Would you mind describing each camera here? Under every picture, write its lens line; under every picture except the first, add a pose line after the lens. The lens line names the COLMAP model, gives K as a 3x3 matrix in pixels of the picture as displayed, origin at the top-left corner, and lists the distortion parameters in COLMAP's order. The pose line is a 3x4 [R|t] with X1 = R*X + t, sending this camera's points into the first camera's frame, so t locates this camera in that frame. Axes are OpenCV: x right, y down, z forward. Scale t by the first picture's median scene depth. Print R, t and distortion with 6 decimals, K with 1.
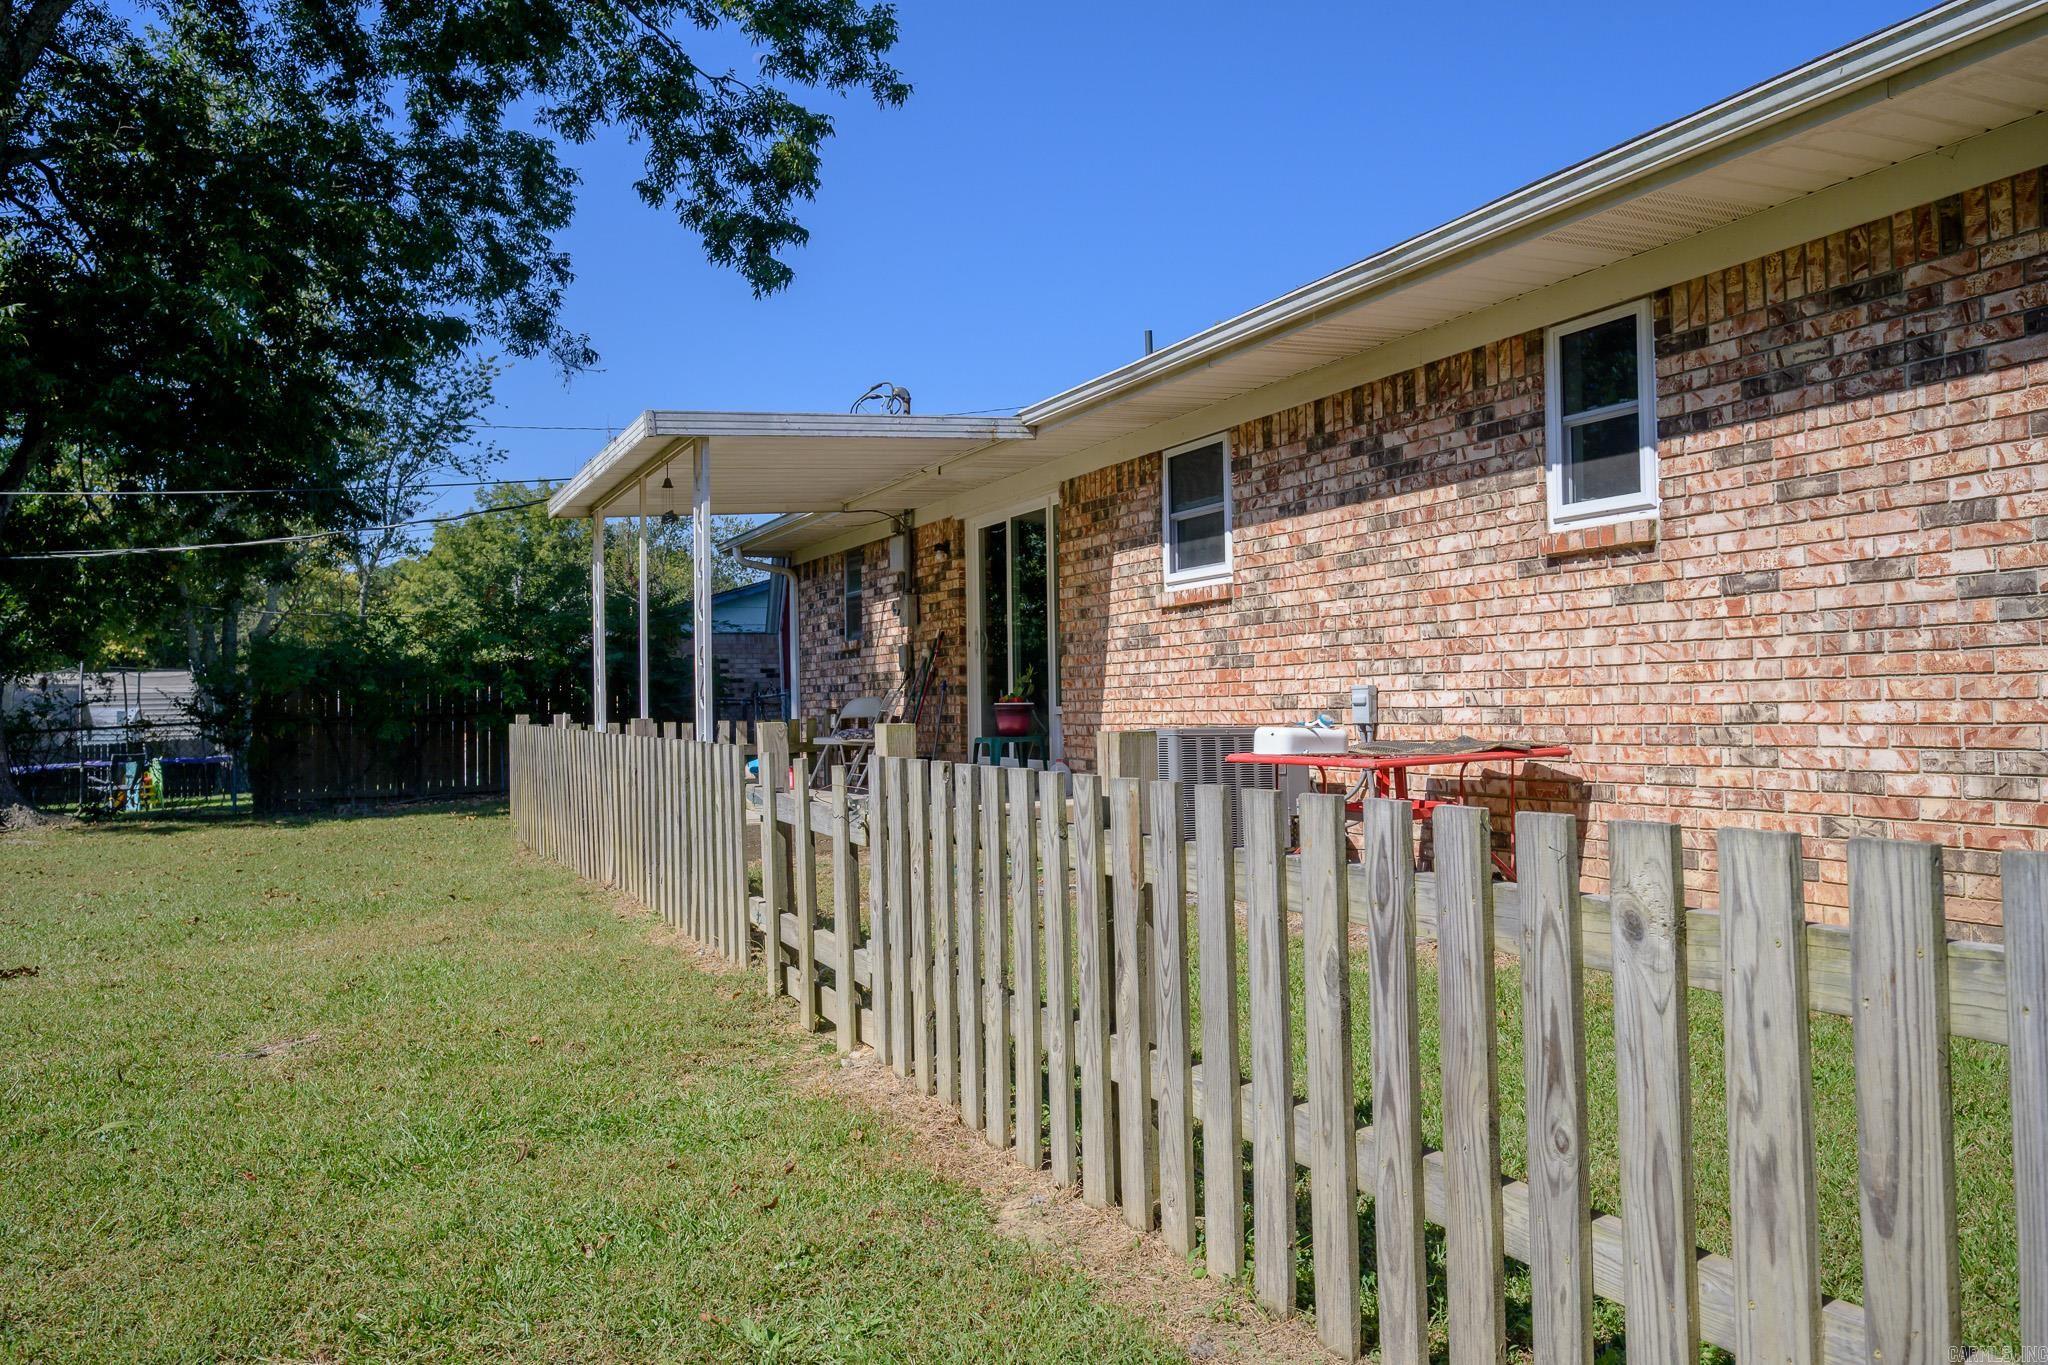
lens RADIAL K [[1469.3, 0, 1019.9], [0, 1469.3, 674.0], [0, 0, 1]] dist [-0.009897, 0.001739]
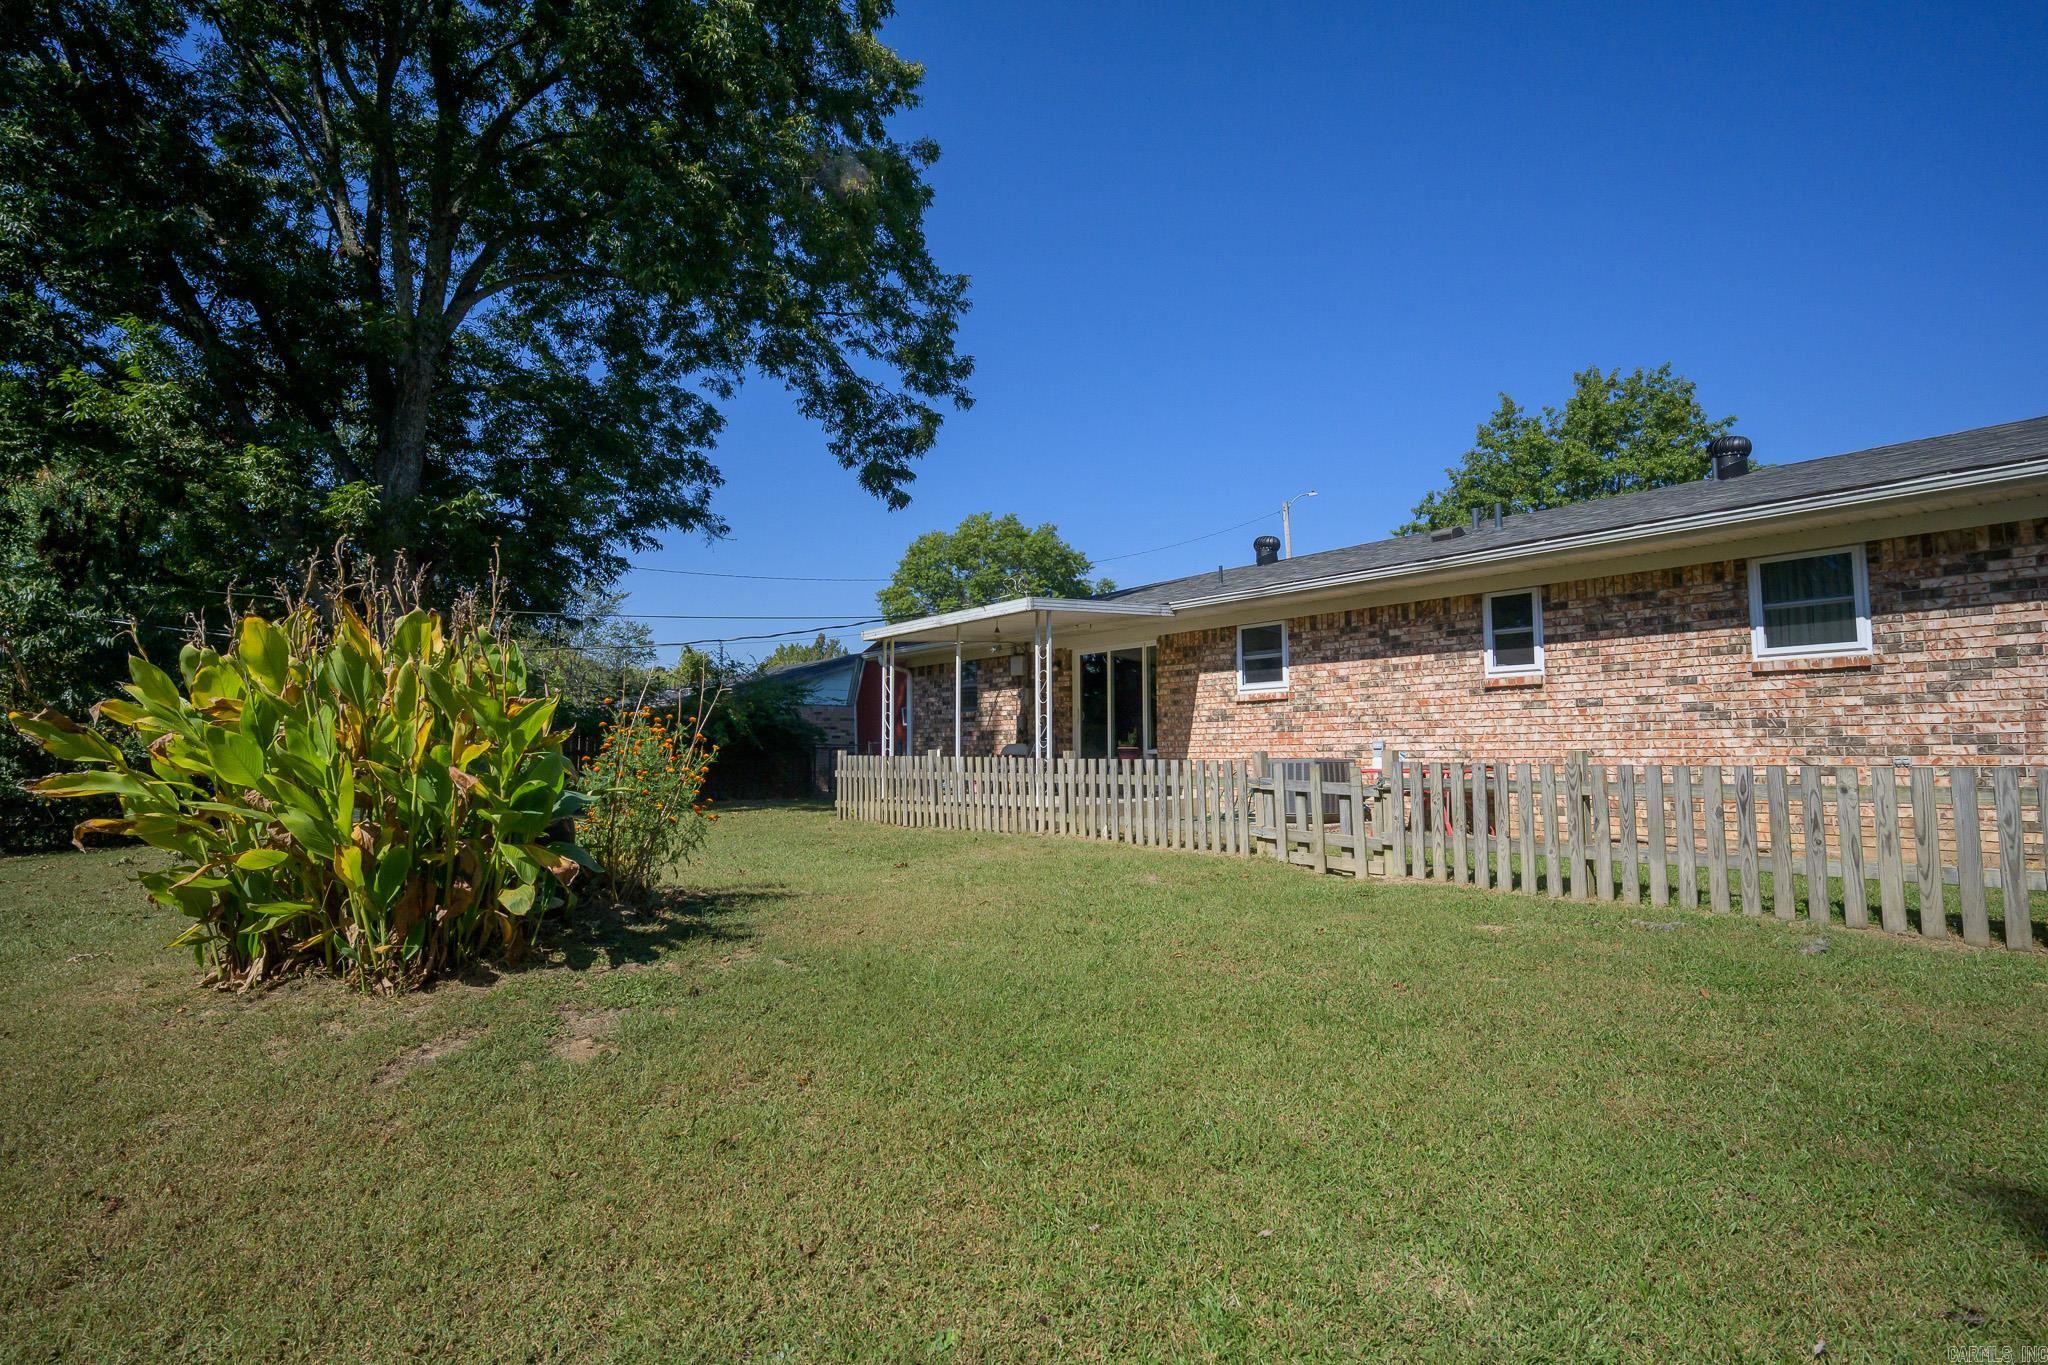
lens RADIAL K [[985.2, 0, 1017.9], [0, 985.2, 670.7], [0, 0, 1]] dist [0.002966, -0.000199]
pose [[0.971139, 0.029742, 0.236652, -0.673503], [-0.014705, 0.997774, -0.065051, 0.007495], [-0.238059, 0.059694, 0.969414, -0.337438]]
